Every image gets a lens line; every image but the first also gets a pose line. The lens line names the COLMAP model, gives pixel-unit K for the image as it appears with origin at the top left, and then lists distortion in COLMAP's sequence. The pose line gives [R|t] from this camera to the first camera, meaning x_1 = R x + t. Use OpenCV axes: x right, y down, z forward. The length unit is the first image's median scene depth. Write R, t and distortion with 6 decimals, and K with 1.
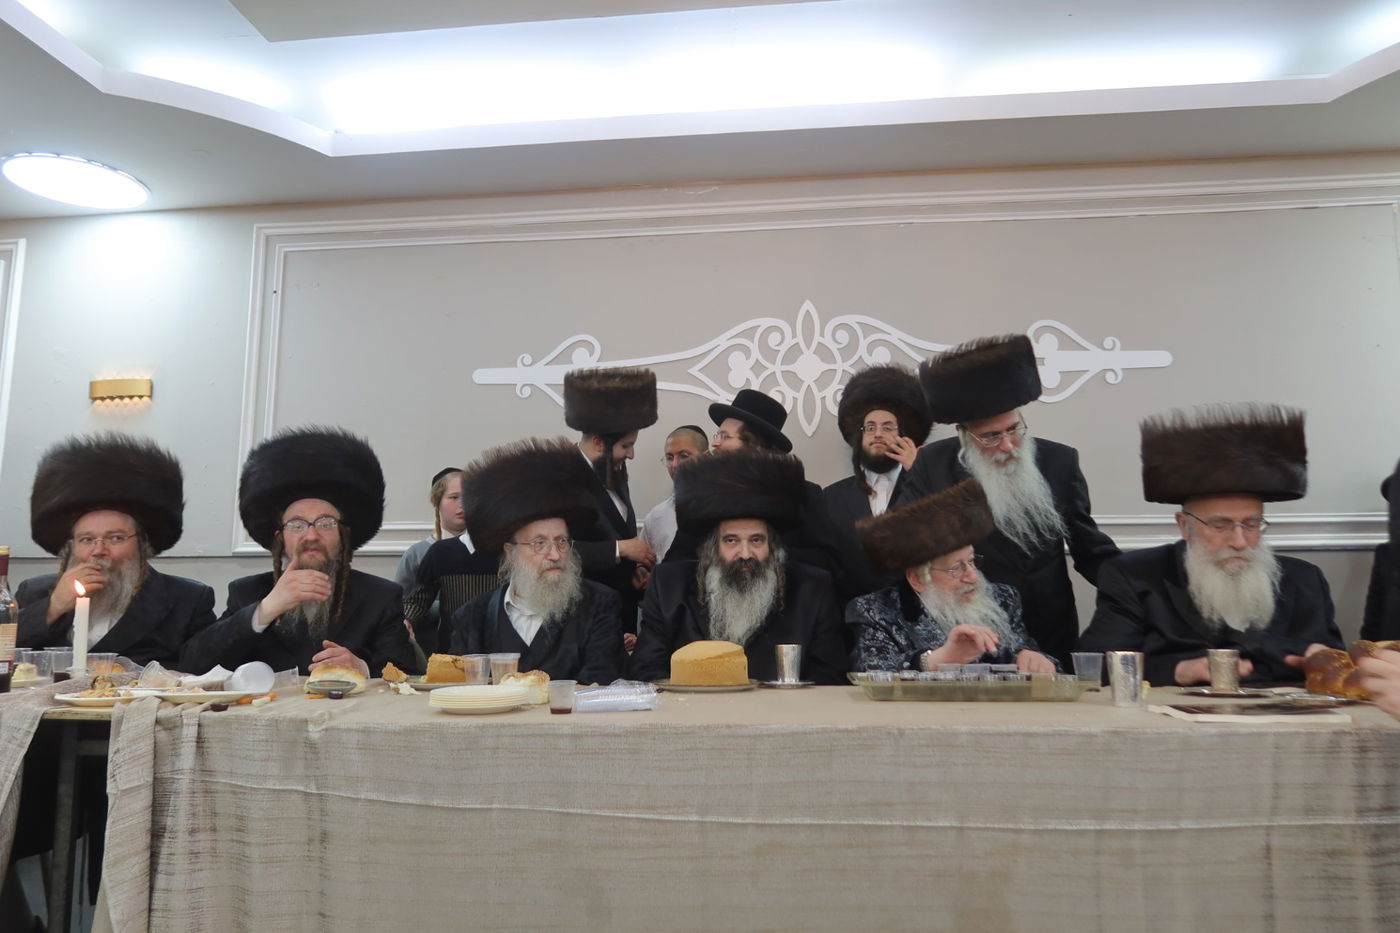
lens RADIAL K [[994.3, 0, 692.9], [0, 994.3, 460.1], [0, 0, 1]] dist [-0.032767, 0.016190]
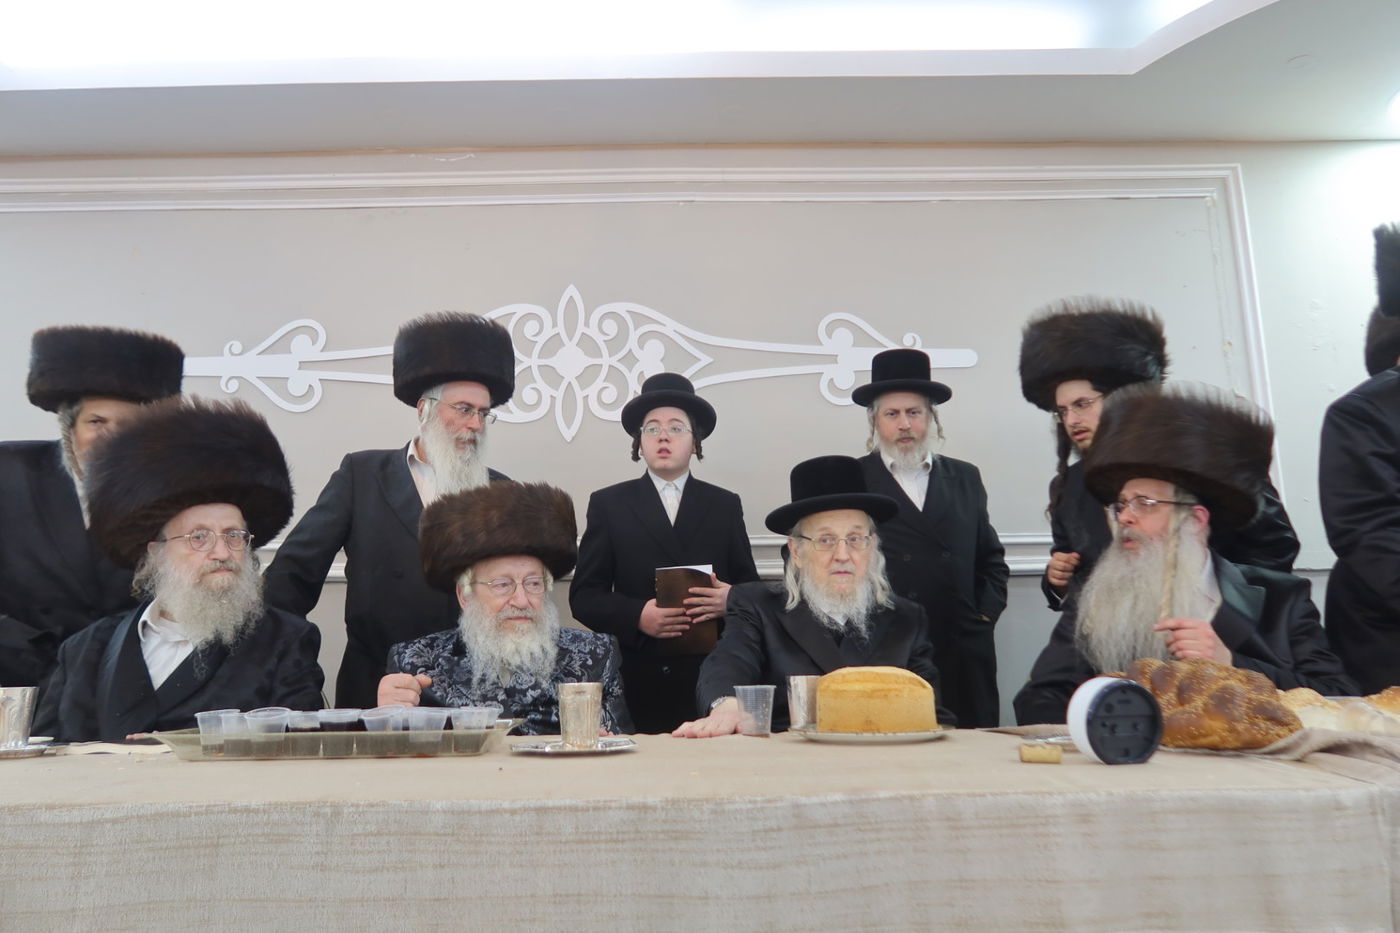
lens RADIAL K [[994.3, 0, 712.3], [0, 994.3, 464.8], [0, 0, 1]] dist [-0.032767, 0.016190]
pose [[0.992657, 0.009776, 0.120565, 0.140479], [-0.004266, 0.998938, -0.045880, 0.035659], [-0.120886, 0.045029, 0.991645, 0.144184]]
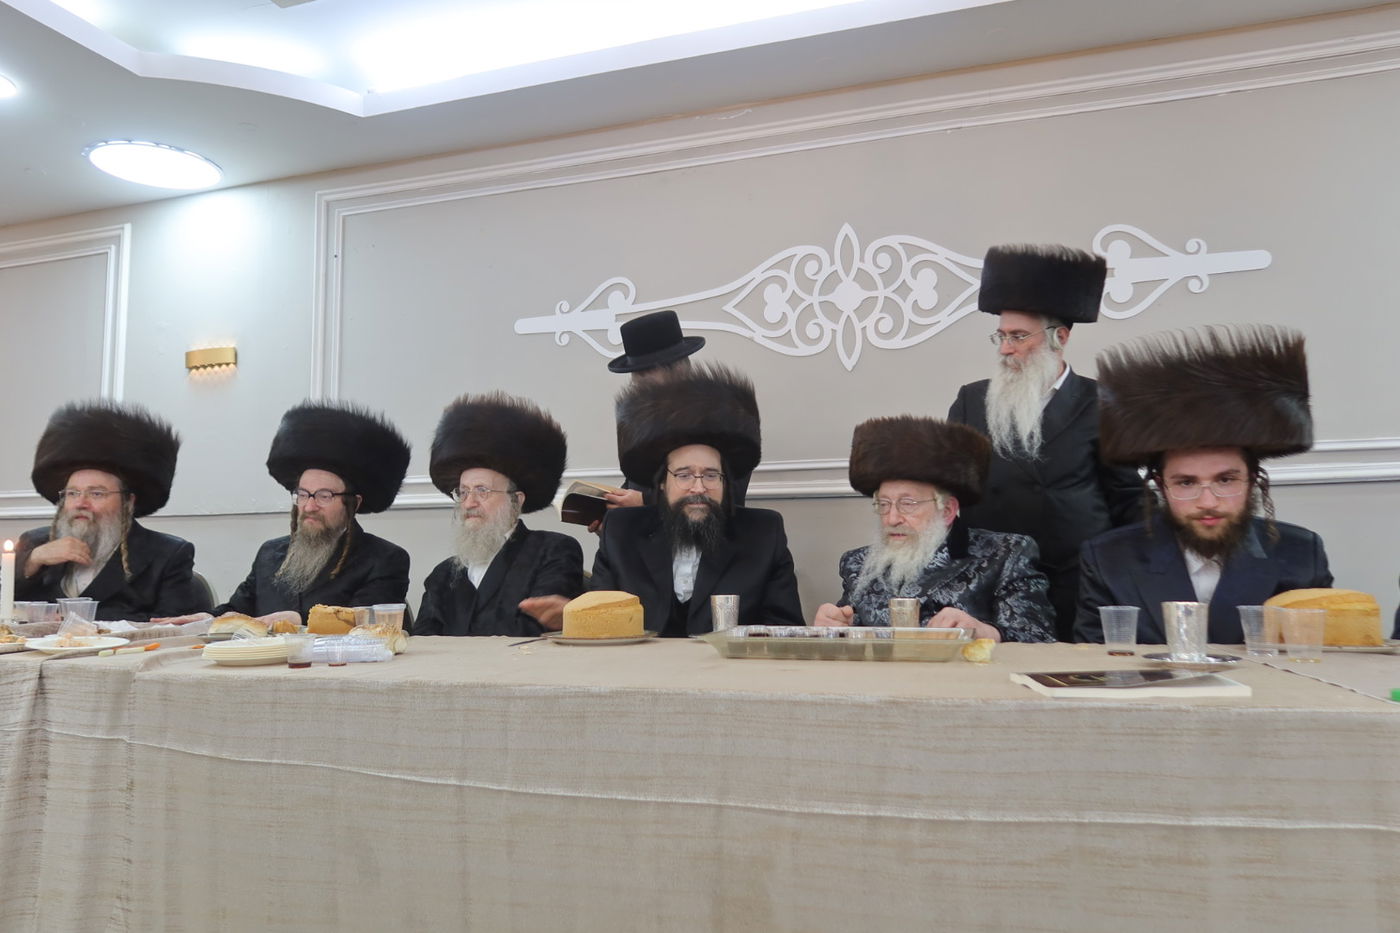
lens RADIAL K [[994.3, 0, 690.1], [0, 994.3, 461.6], [0, 0, 1]] dist [-0.032767, 0.016190]
pose [[0.977244, -0.028992, -0.210127, 0.168196], [0.040548, 0.997880, 0.050897, 0.007926], [0.208206, -0.058259, 0.976348, 0.058372]]
